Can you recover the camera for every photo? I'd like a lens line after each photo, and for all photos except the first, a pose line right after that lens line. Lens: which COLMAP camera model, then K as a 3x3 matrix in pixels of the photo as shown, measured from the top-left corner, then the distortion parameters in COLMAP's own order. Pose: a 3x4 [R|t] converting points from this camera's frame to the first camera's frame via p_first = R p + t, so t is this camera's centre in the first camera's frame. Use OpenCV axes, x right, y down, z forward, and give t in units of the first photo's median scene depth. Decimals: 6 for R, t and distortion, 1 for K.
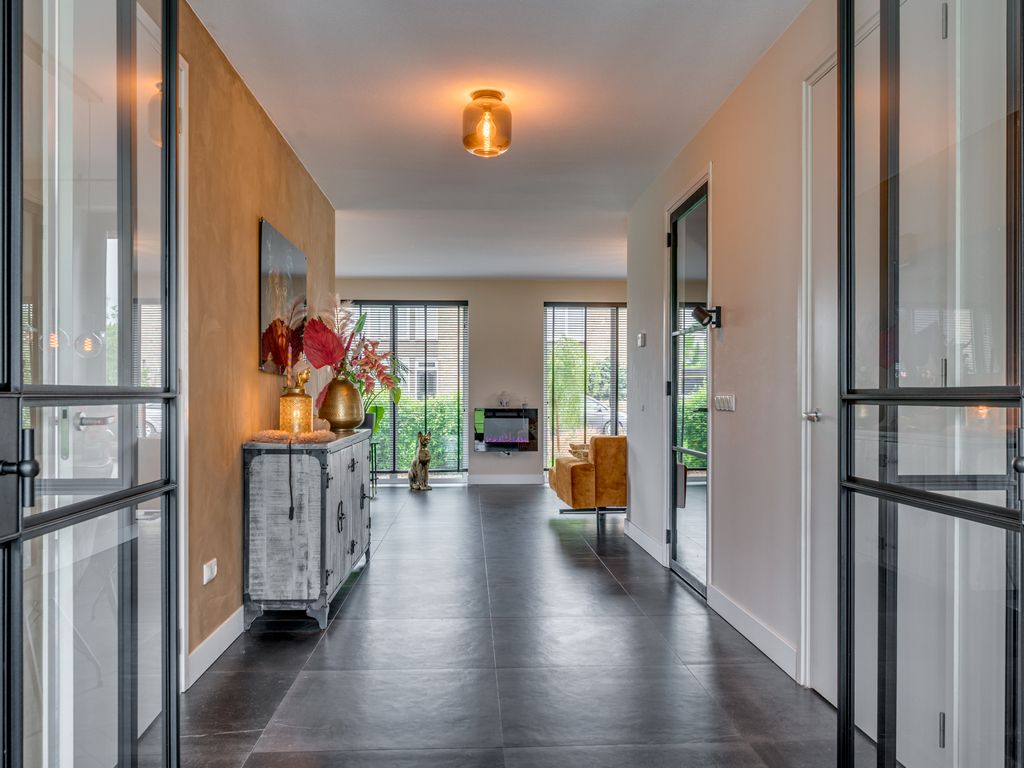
lens RADIAL K [[834.8, 0, 519.5], [0, 834.8, 398.4], [0, 0, 1]] dist [-0.006740, -0.001932]
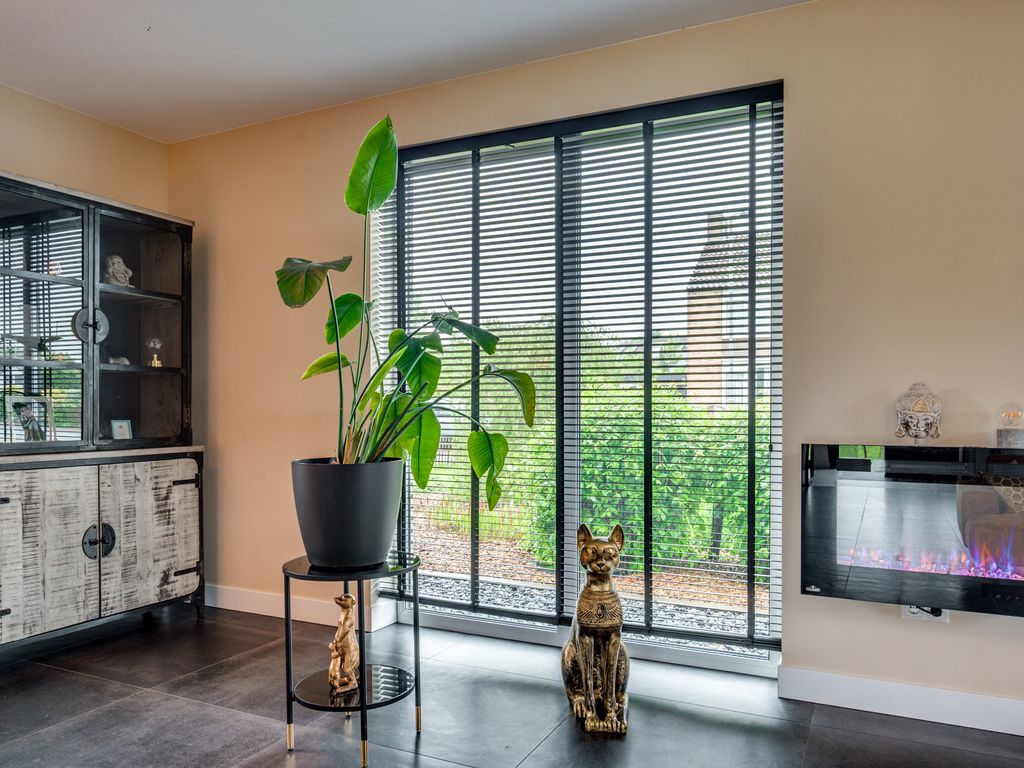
lens RADIAL K [[807.3, 0, 512.6], [0, 807.3, 405.4], [0, 0, 1]] dist [-0.000992, 0.004089]
pose [[0.879828, 0.003007, -0.475282, -0.018216], [-0.002493, 0.999995, 0.001713, -0.001826], [0.475285, -0.000323, 0.879832, 1.322349]]
